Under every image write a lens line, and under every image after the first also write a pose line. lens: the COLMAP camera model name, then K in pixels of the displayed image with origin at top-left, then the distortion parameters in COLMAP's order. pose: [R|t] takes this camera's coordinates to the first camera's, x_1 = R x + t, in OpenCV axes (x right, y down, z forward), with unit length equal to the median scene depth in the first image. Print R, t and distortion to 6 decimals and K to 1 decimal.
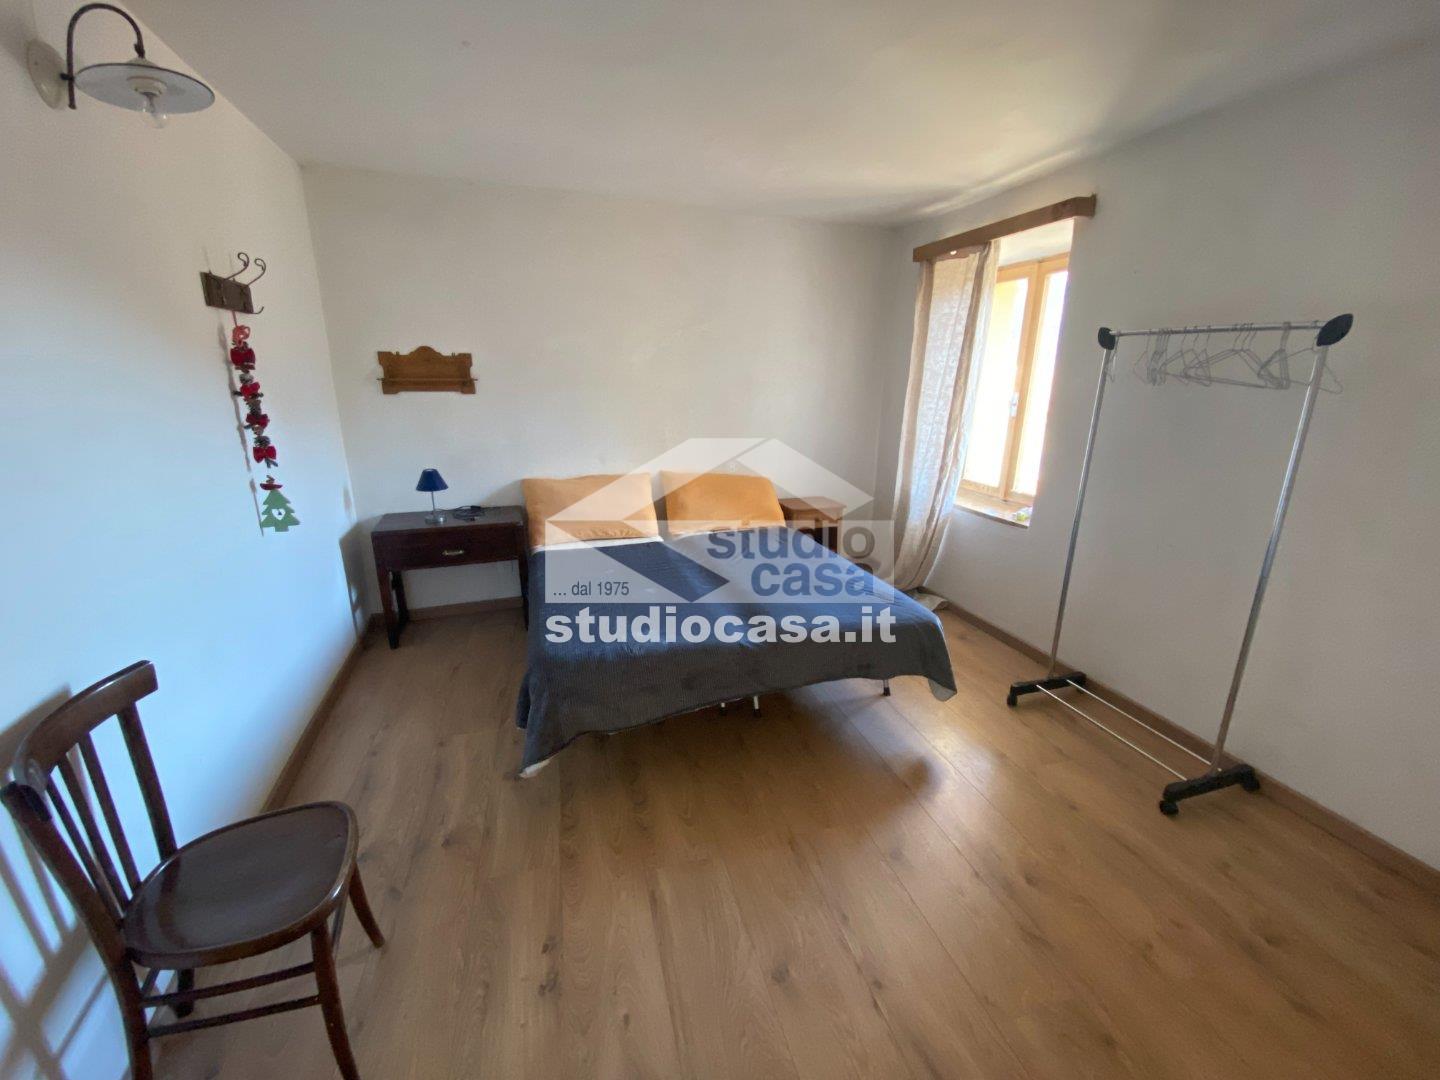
lens RADIAL K [[588.0, 0, 717.4], [0, 588.0, 543.5], [0, 0, 1]] dist [-0.016363, -0.003012]
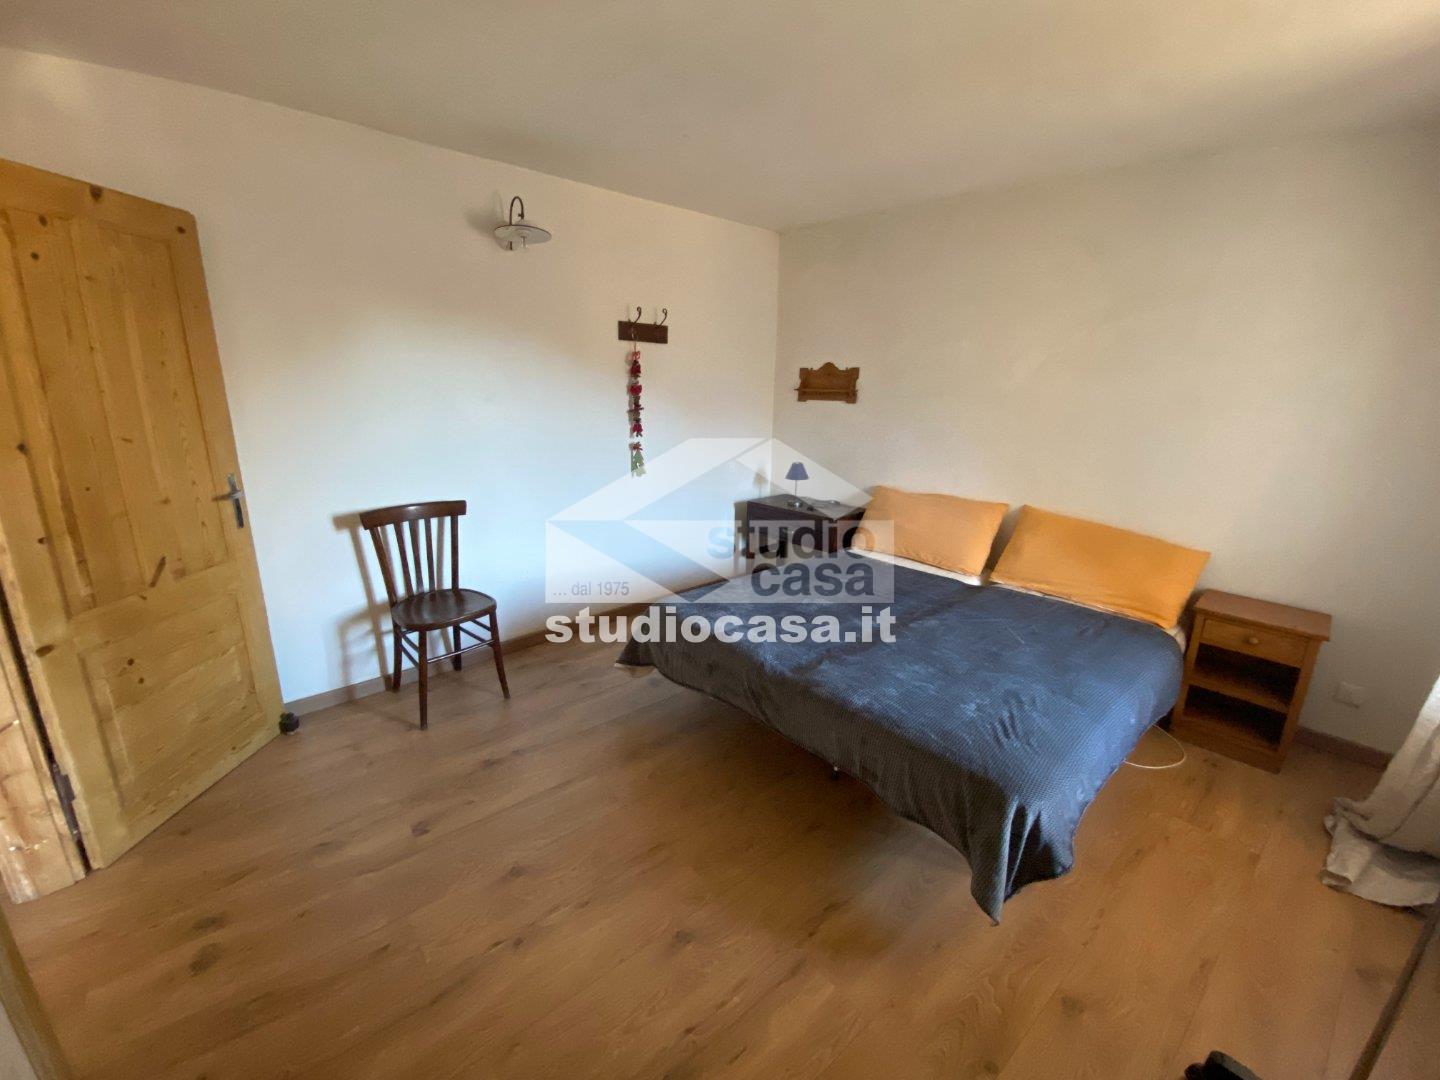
lens RADIAL K [[588.0, 0, 716.5], [0, 588.0, 541.0], [0, 0, 1]] dist [-0.016363, -0.003012]
pose [[0.398766, 0.225129, -0.888990, 0.564614], [-0.271533, 0.954916, 0.120026, -0.070757], [0.875932, 0.193527, 0.441918, 0.341029]]
